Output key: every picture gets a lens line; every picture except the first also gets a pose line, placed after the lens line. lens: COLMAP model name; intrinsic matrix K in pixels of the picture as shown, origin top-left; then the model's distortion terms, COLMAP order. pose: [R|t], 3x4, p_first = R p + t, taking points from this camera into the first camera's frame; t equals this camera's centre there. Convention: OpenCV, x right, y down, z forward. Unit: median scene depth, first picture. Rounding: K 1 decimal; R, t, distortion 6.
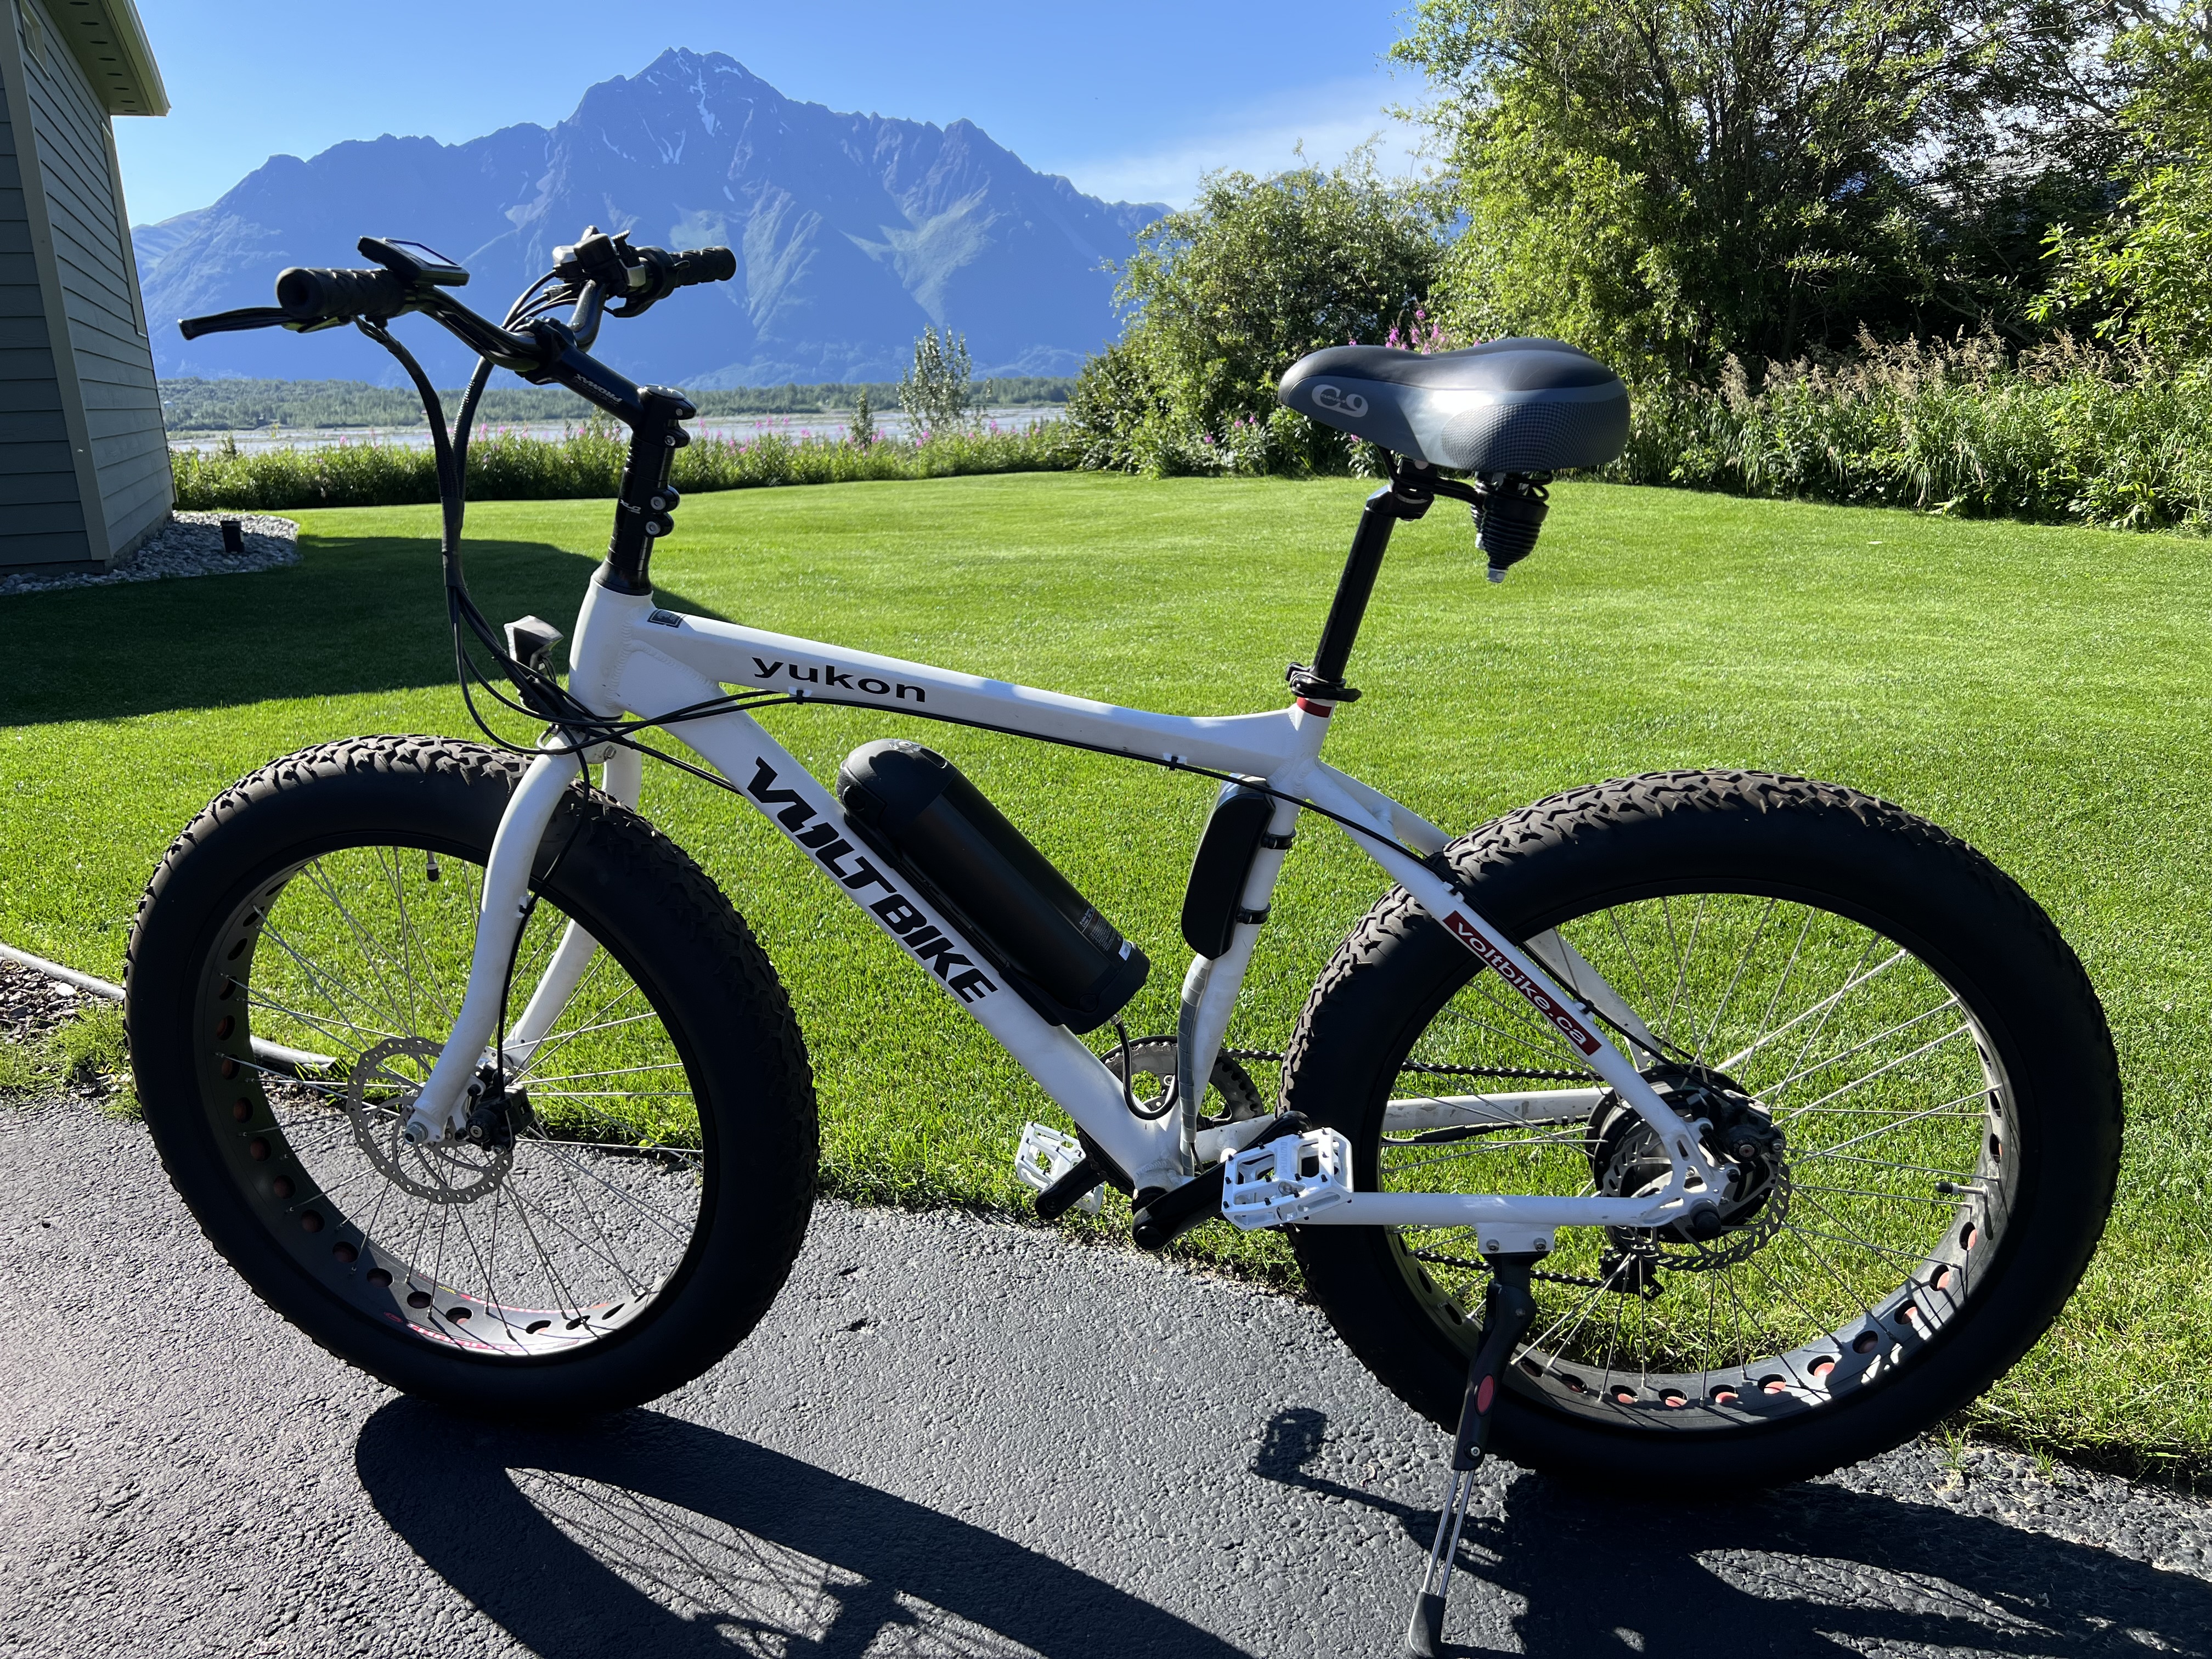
lens RADIAL K [[1663.1, 0, 1101.9], [0, 1663.1, 819.8], [0, 0, 1]] dist [0.058949, -0.063118]
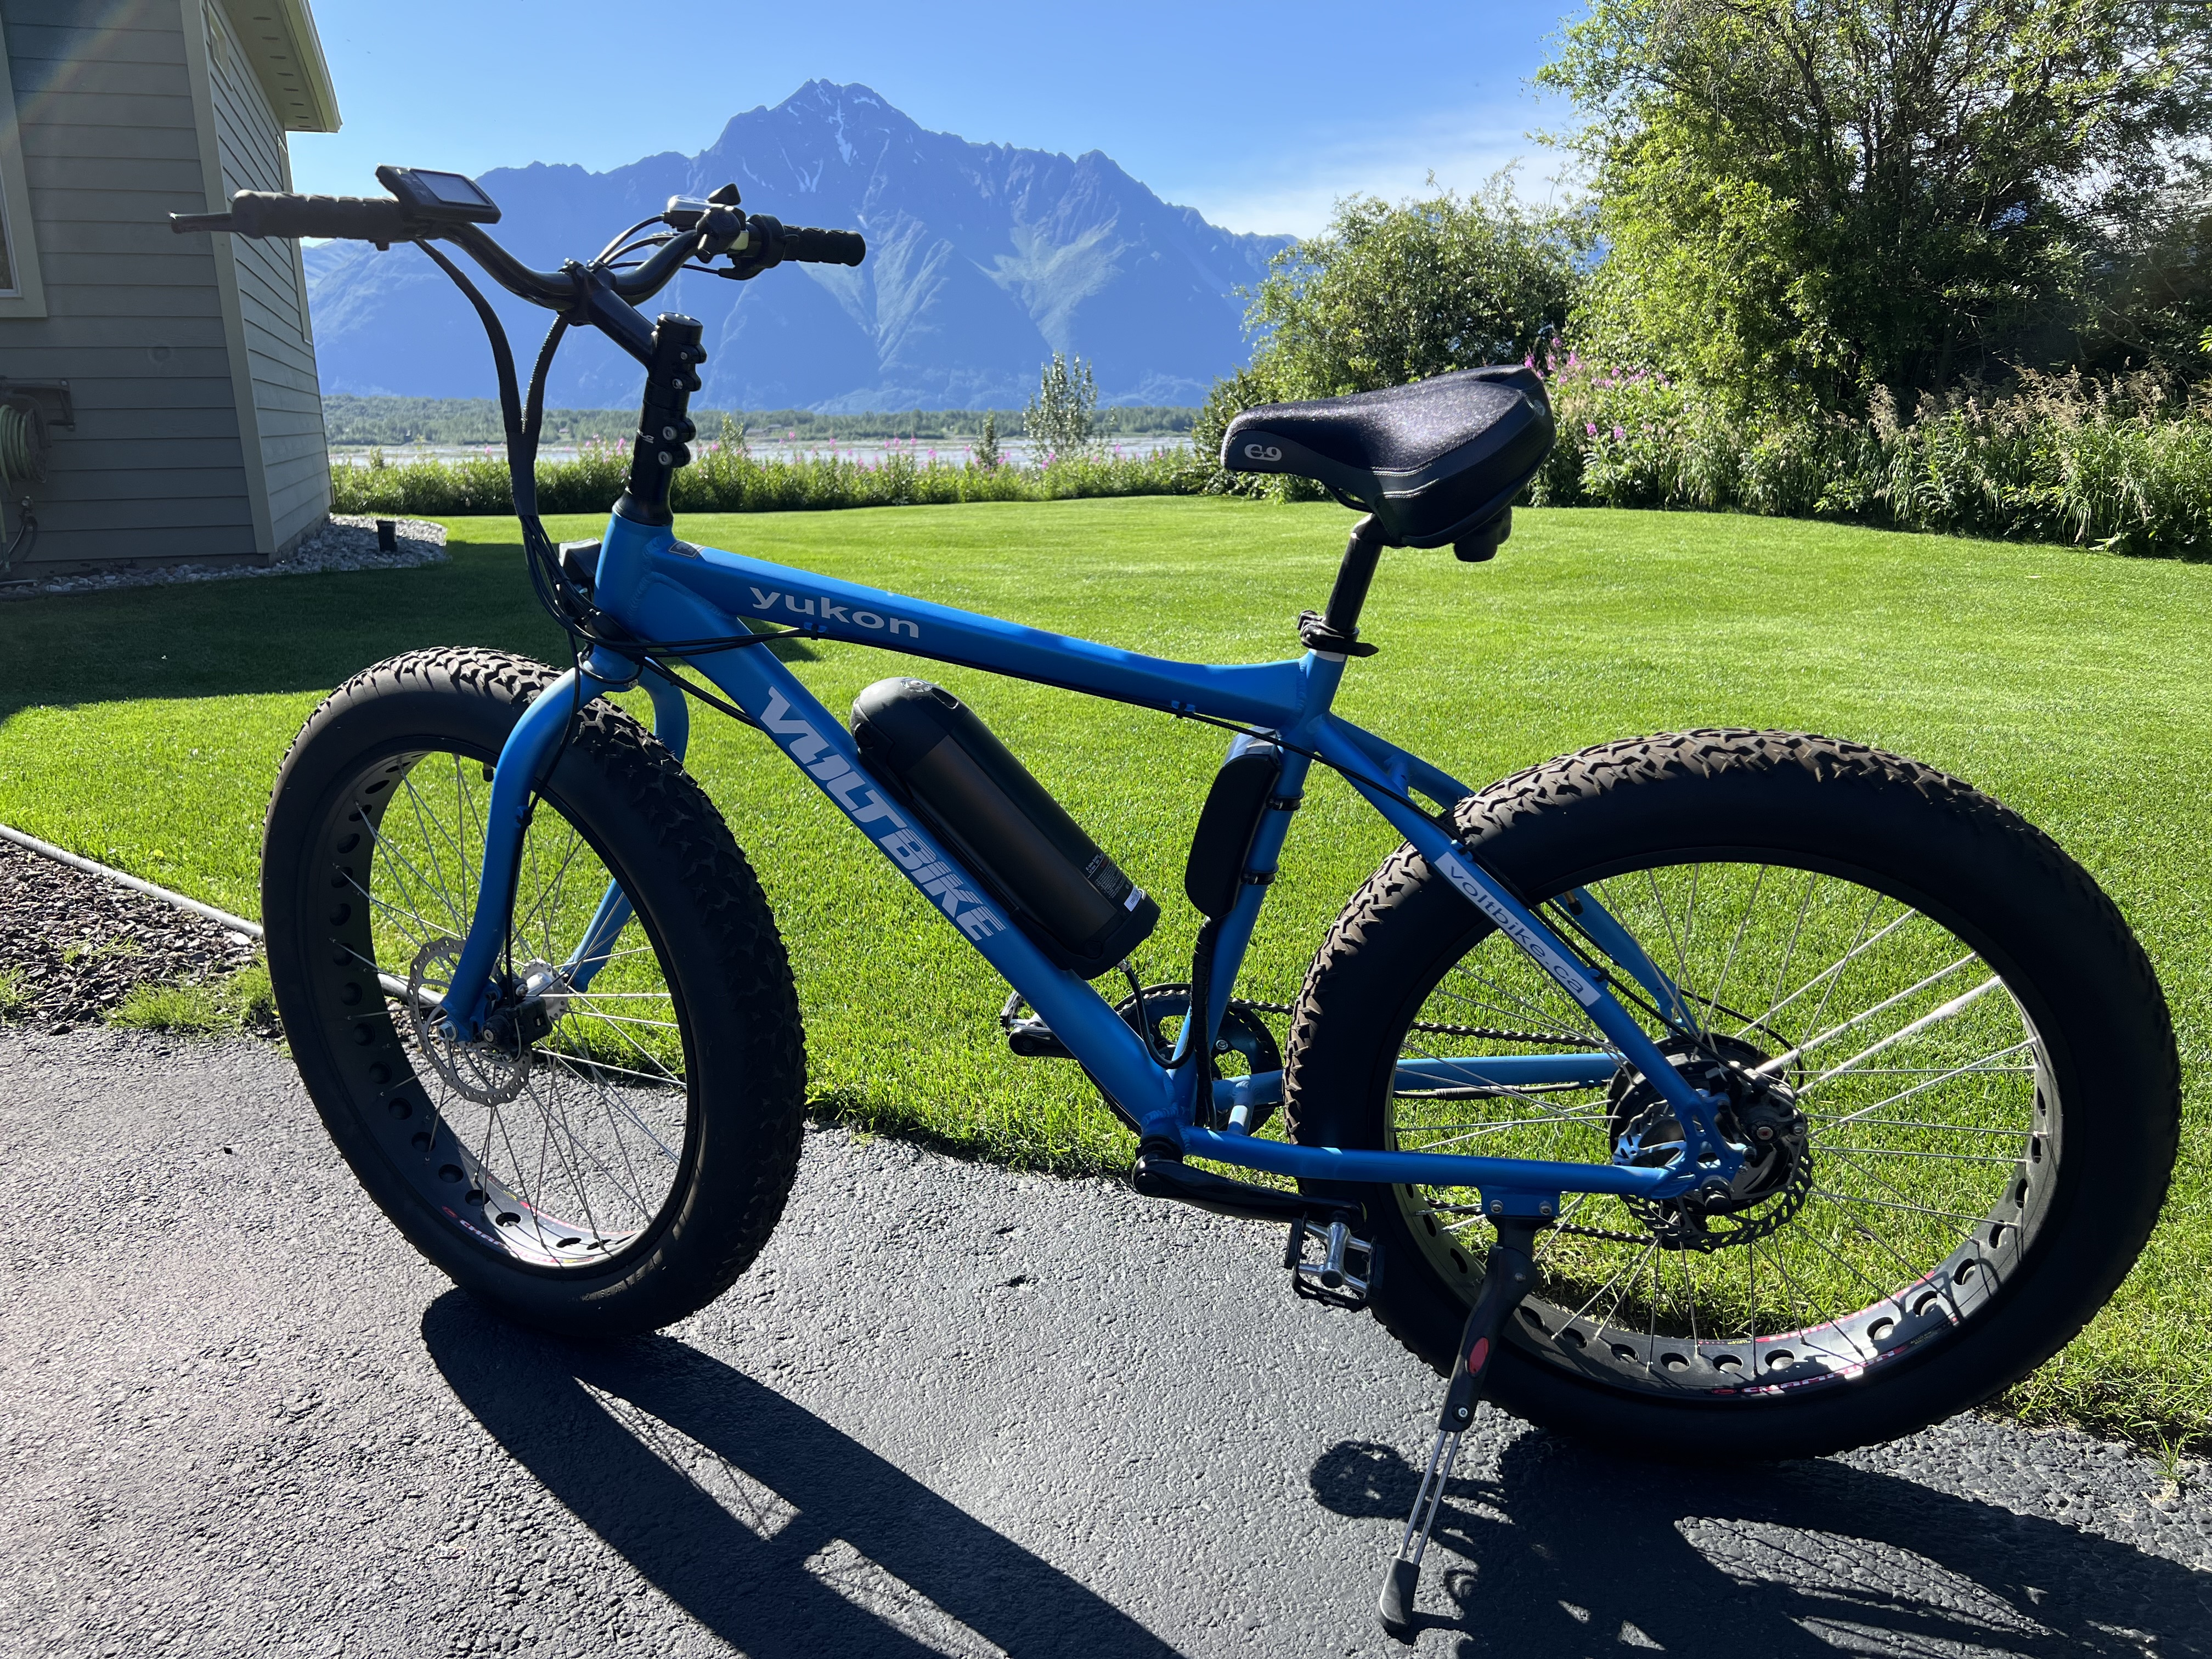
lens RADIAL K [[1663.3, 0, 1106.0], [0, 1663.3, 829.5], [0, 0, 1]] dist [0.059310, -0.068035]
pose [[0.997573, 0.032396, -0.061631, -0.006636], [-0.033129, 0.999392, -0.010911, 0.006971], [0.061240, 0.012926, 0.998039, 0.001460]]
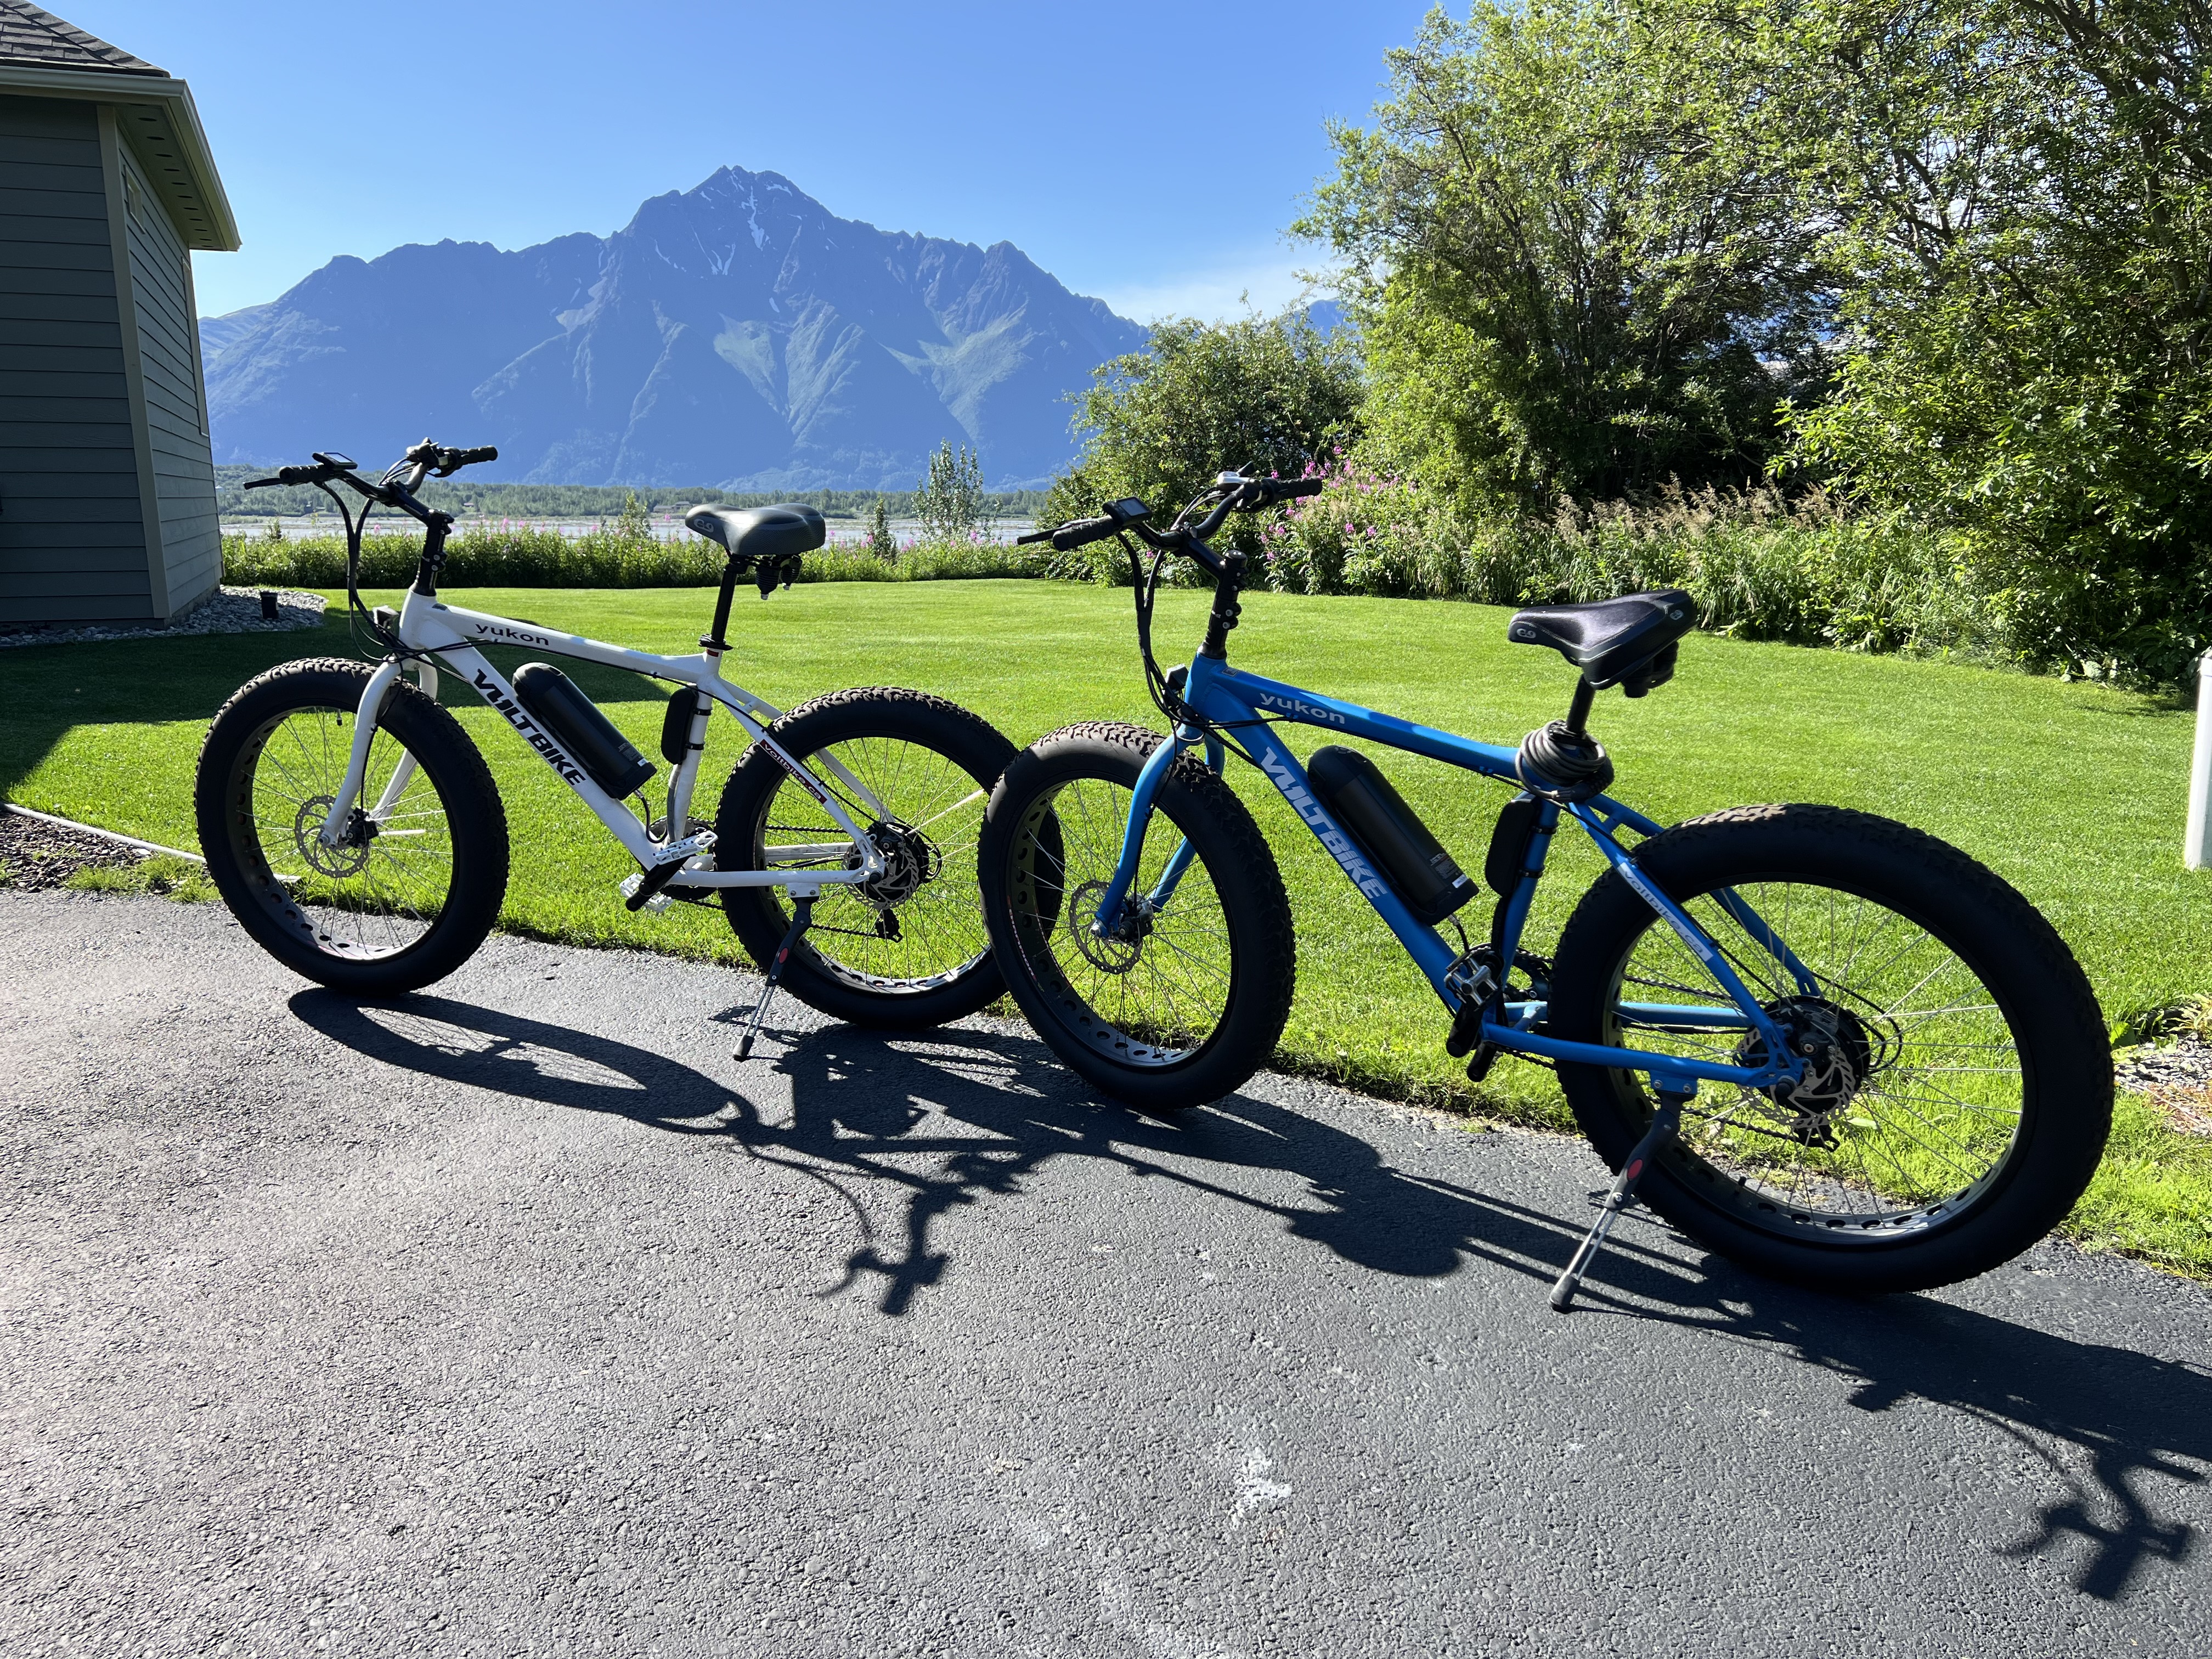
lens RADIAL K [[1687.0, 0, 1106.0], [0, 1687.0, 829.5], [0, 0, 1]] dist [0.091128, -0.109560]
pose [[0.999223, 0.034904, -0.018305, 0.090524], [-0.035967, 0.997466, -0.061389, 0.037842], [0.016115, 0.062000, 0.997946, -0.168511]]
